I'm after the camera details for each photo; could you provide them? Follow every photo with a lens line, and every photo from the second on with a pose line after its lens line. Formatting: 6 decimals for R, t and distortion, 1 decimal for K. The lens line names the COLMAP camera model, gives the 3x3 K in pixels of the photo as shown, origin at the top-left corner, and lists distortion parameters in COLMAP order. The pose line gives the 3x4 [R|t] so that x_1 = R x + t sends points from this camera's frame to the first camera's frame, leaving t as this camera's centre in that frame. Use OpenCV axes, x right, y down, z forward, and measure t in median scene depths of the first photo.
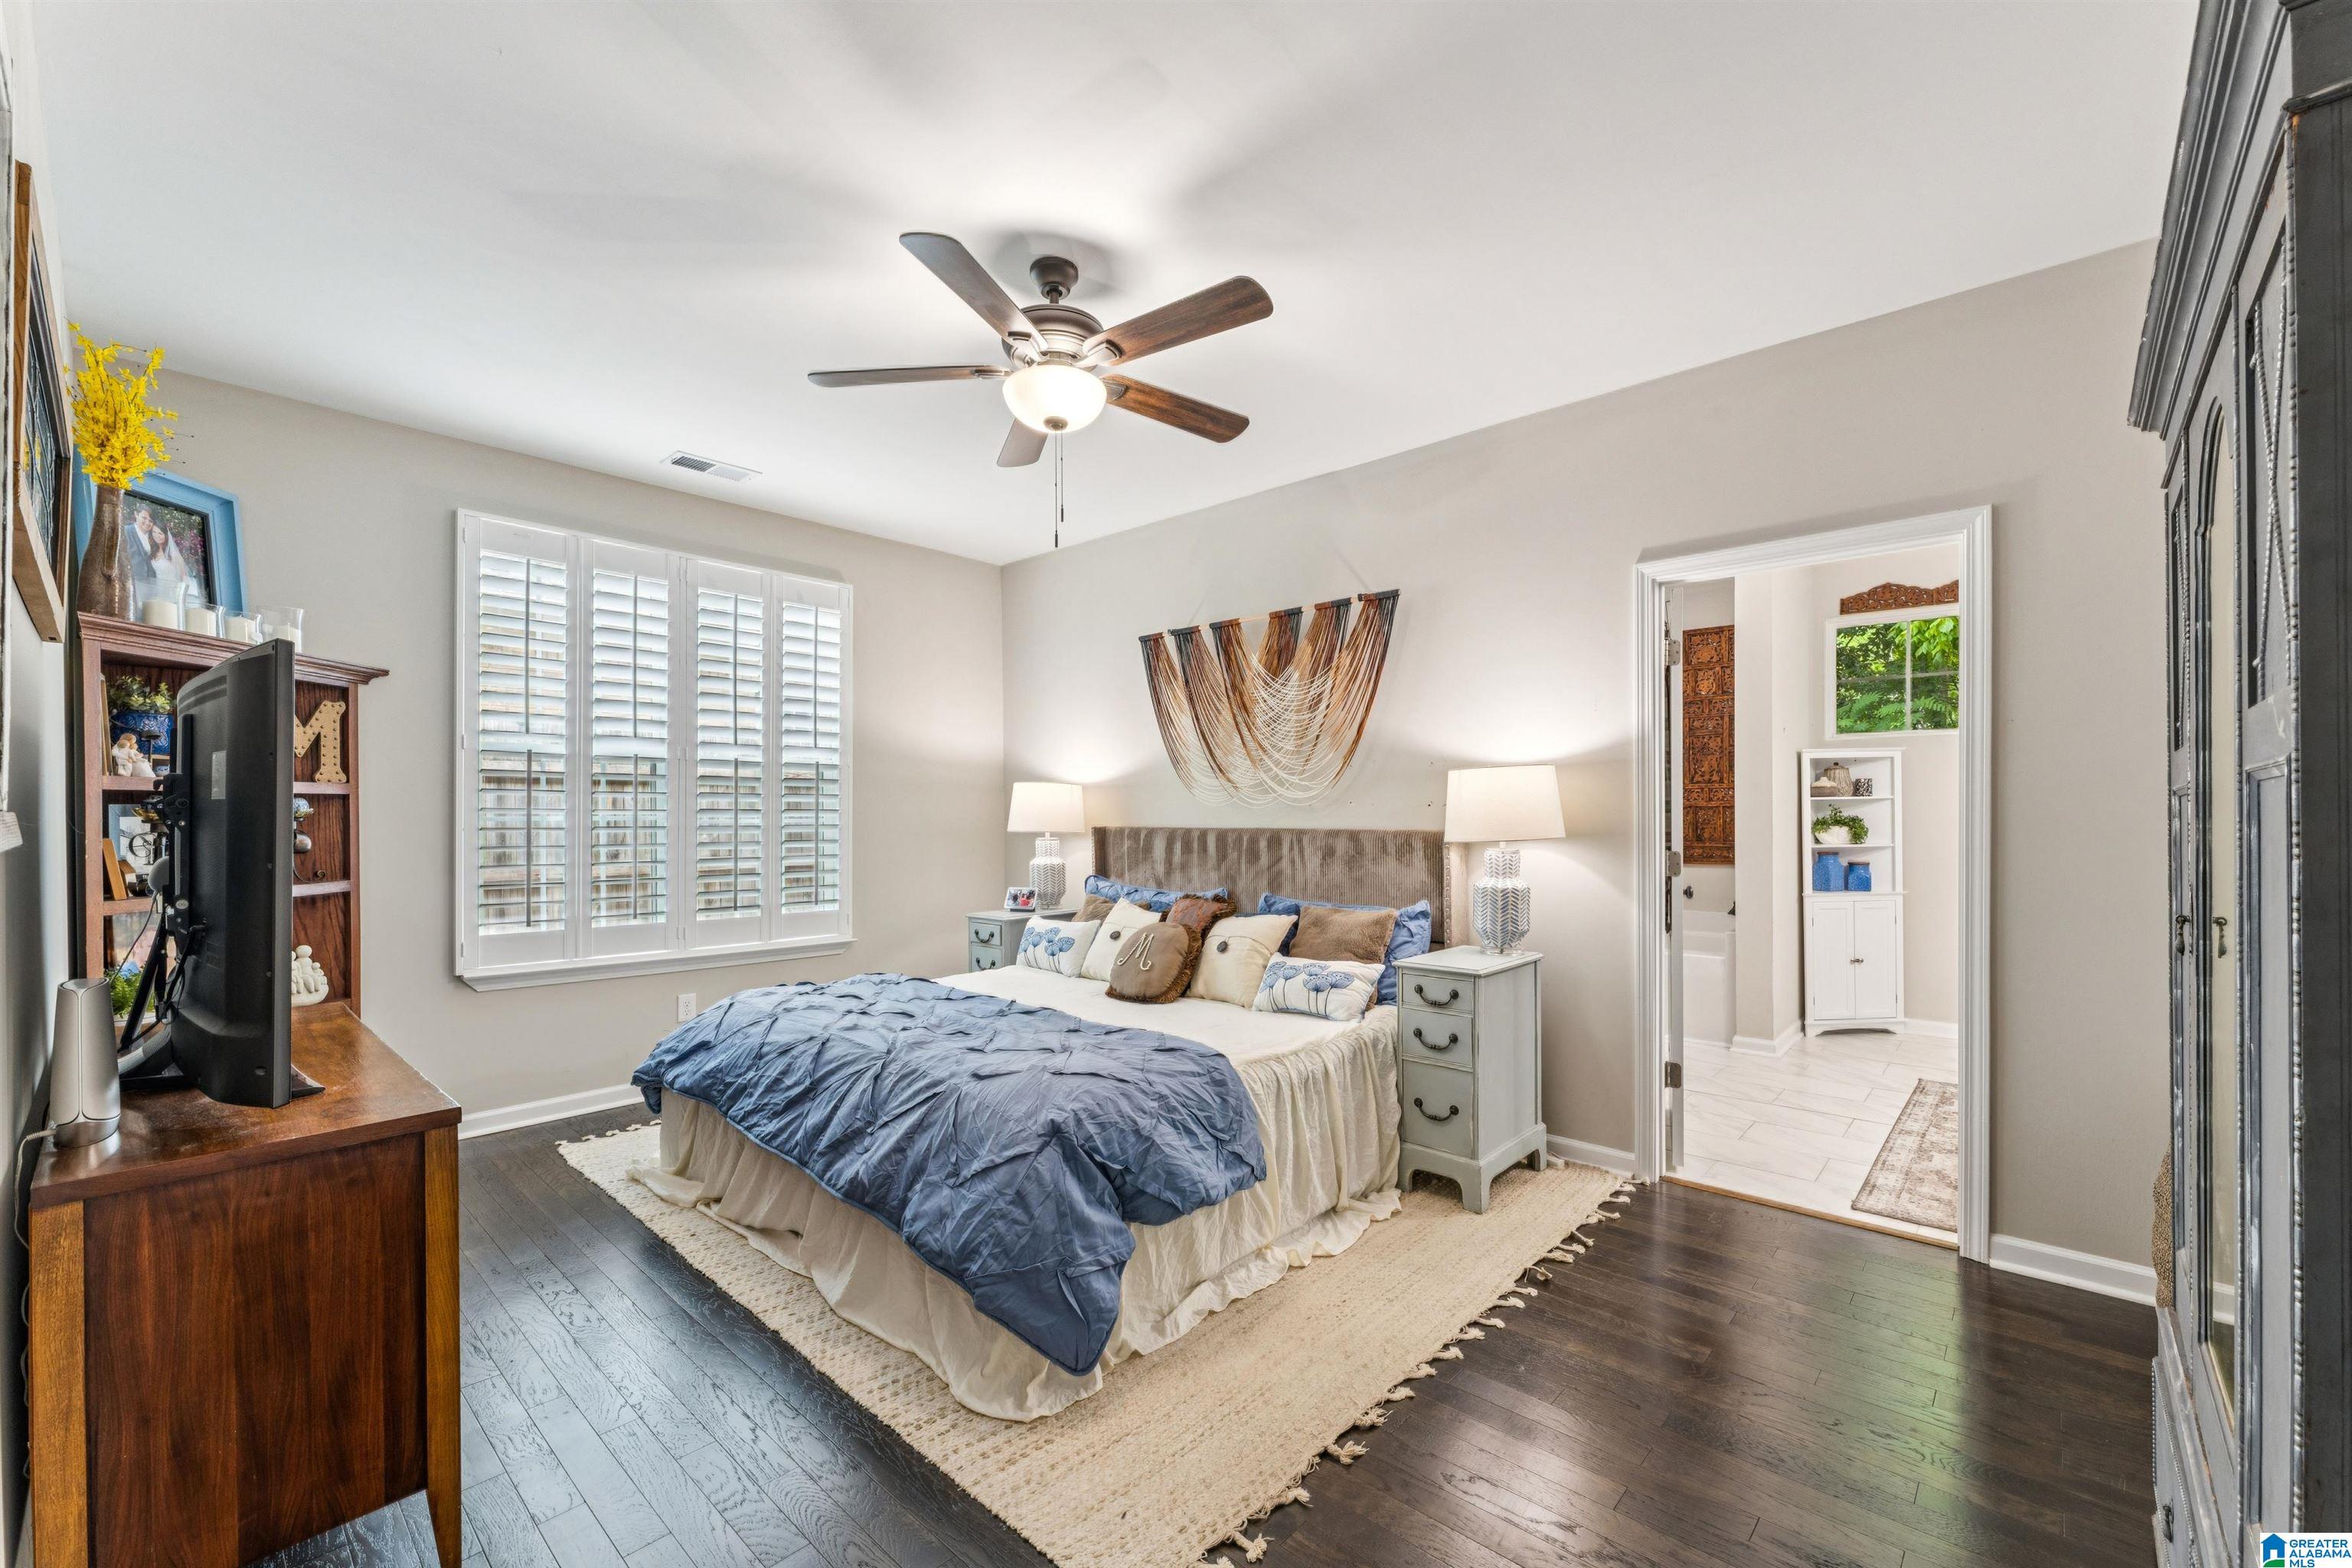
lens RADIAL K [[947.3, 0, 1180.2], [0, 947.3, 821.5], [0, 0, 1]] dist [0.000007, -0.000266]
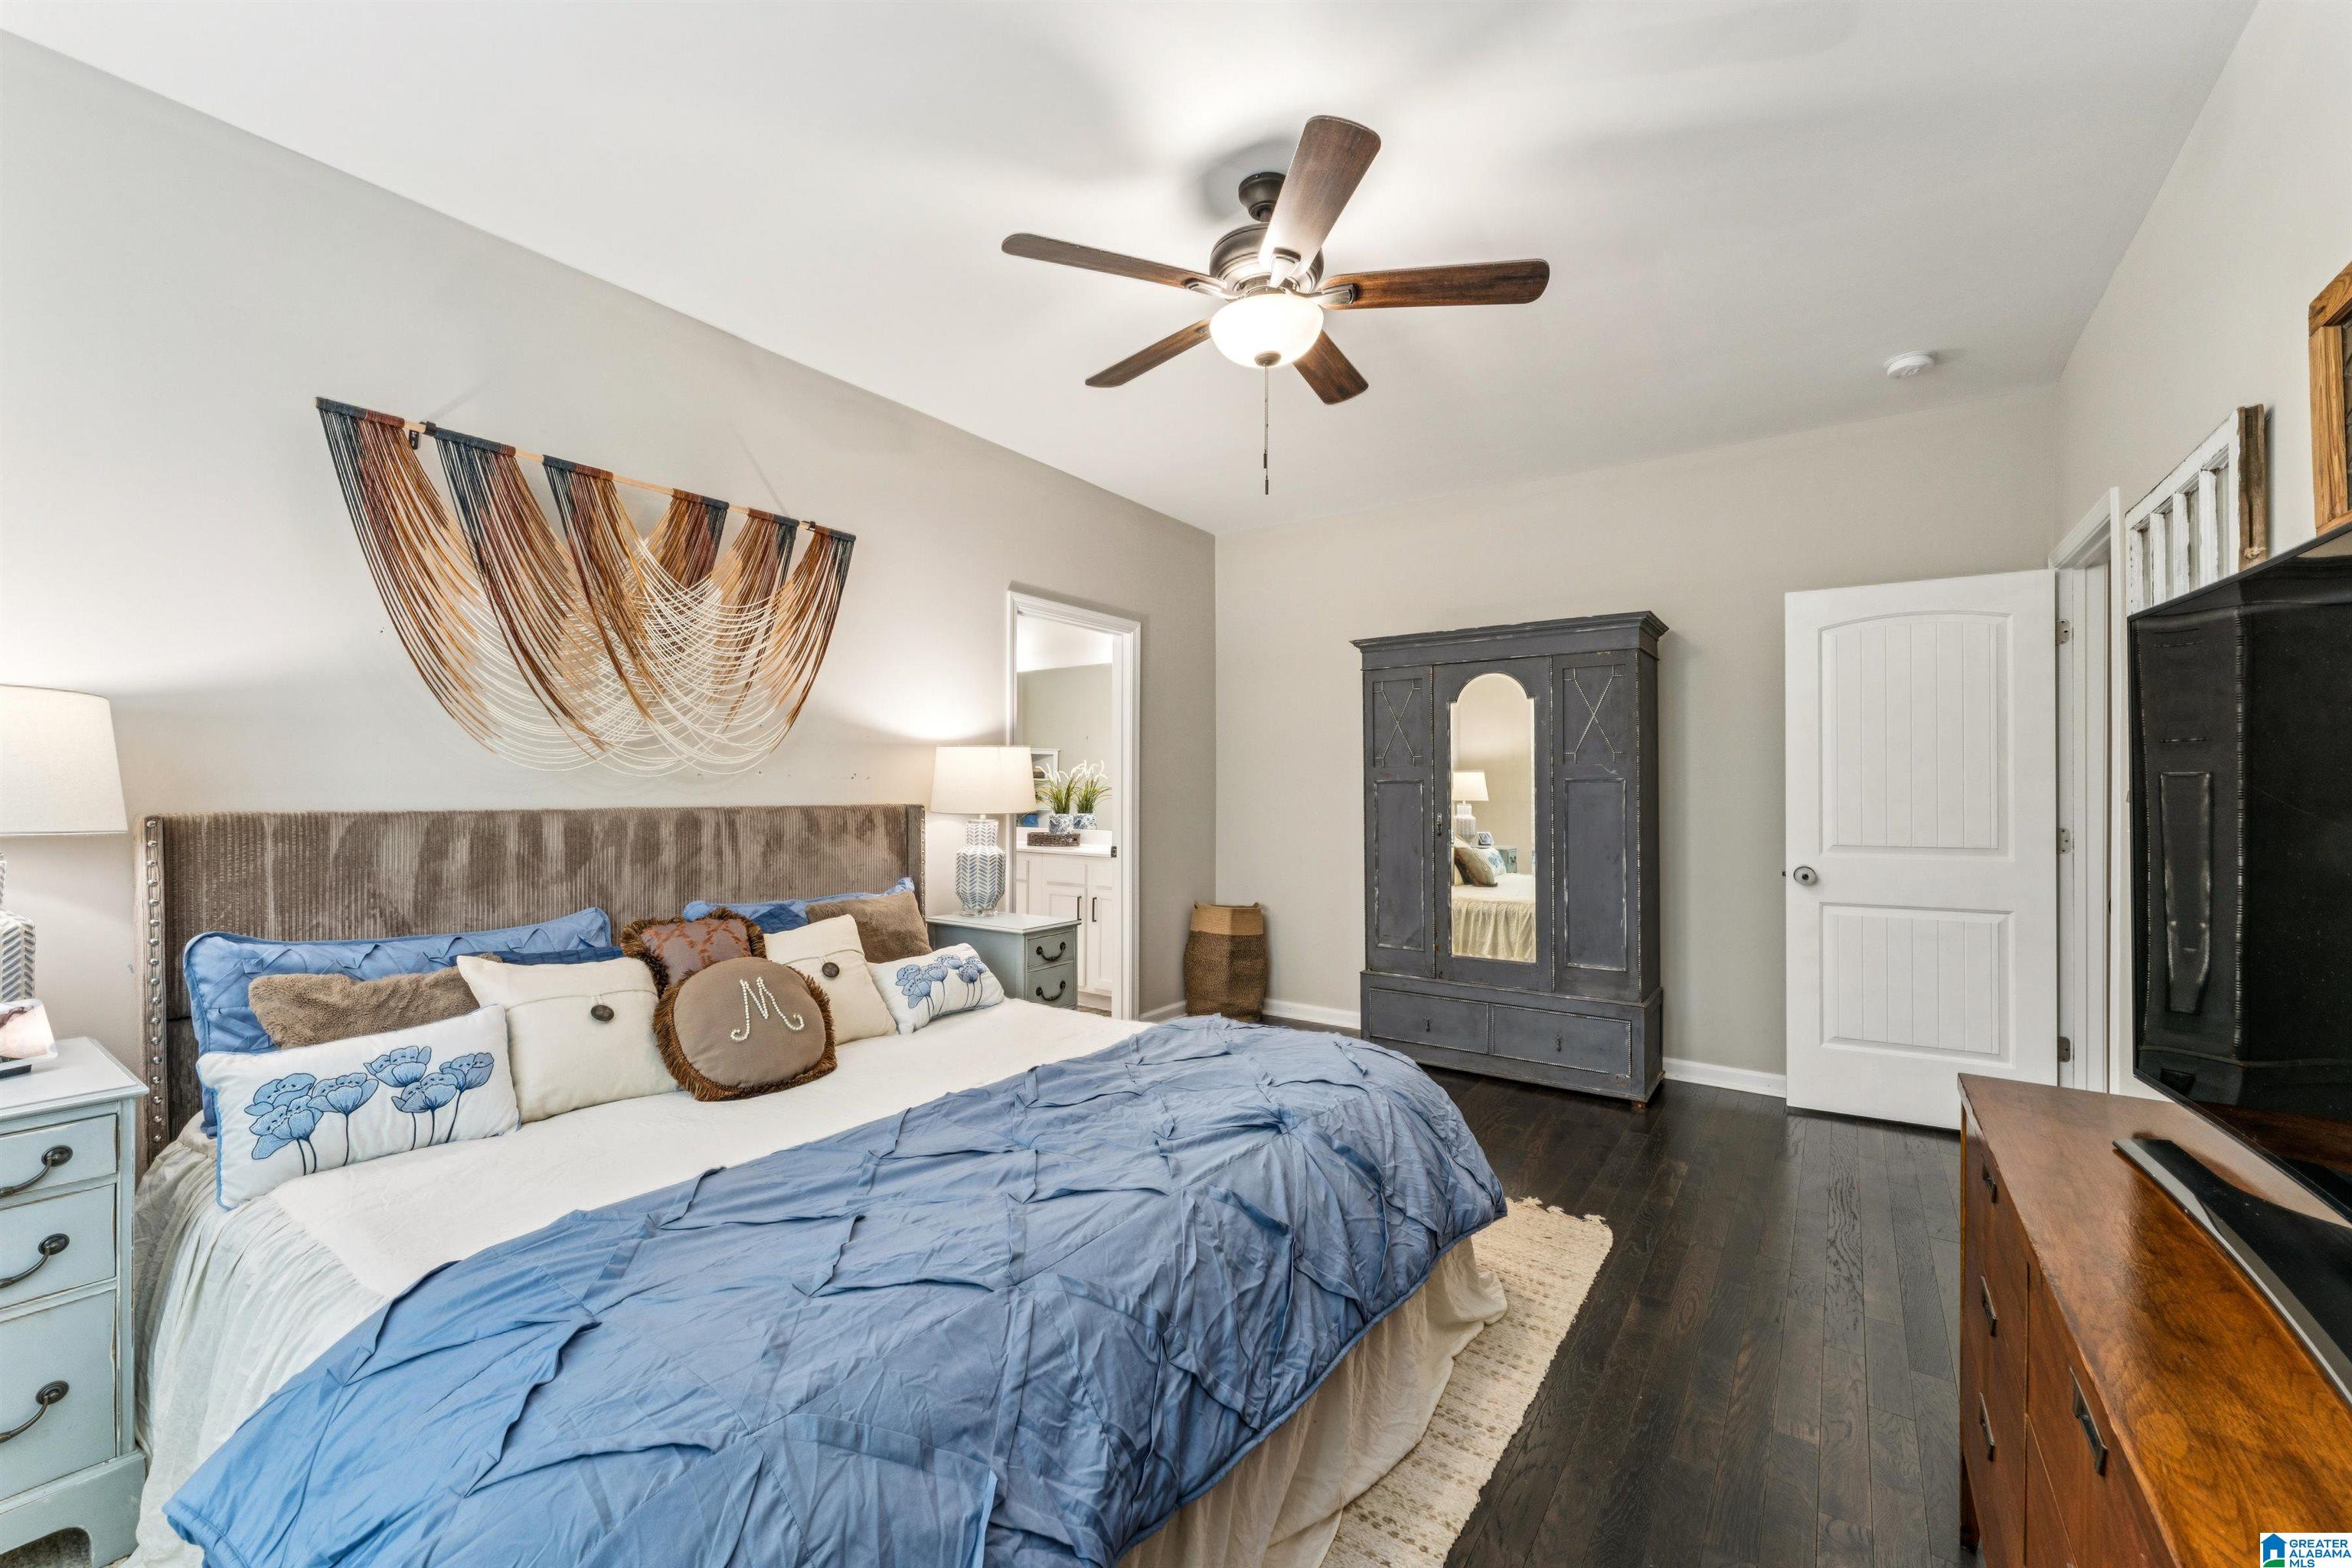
lens RADIAL K [[947.3, 0, 1175.3], [0, 947.3, 782.8], [0, 0, 1]] dist [0.000007, -0.000266]
pose [[-0.132451, 0.012461, 0.991111, -0.635647], [0.010011, 0.999887, -0.011233, 0.000832], [-0.991139, 0.008435, -0.132560, 0.753611]]
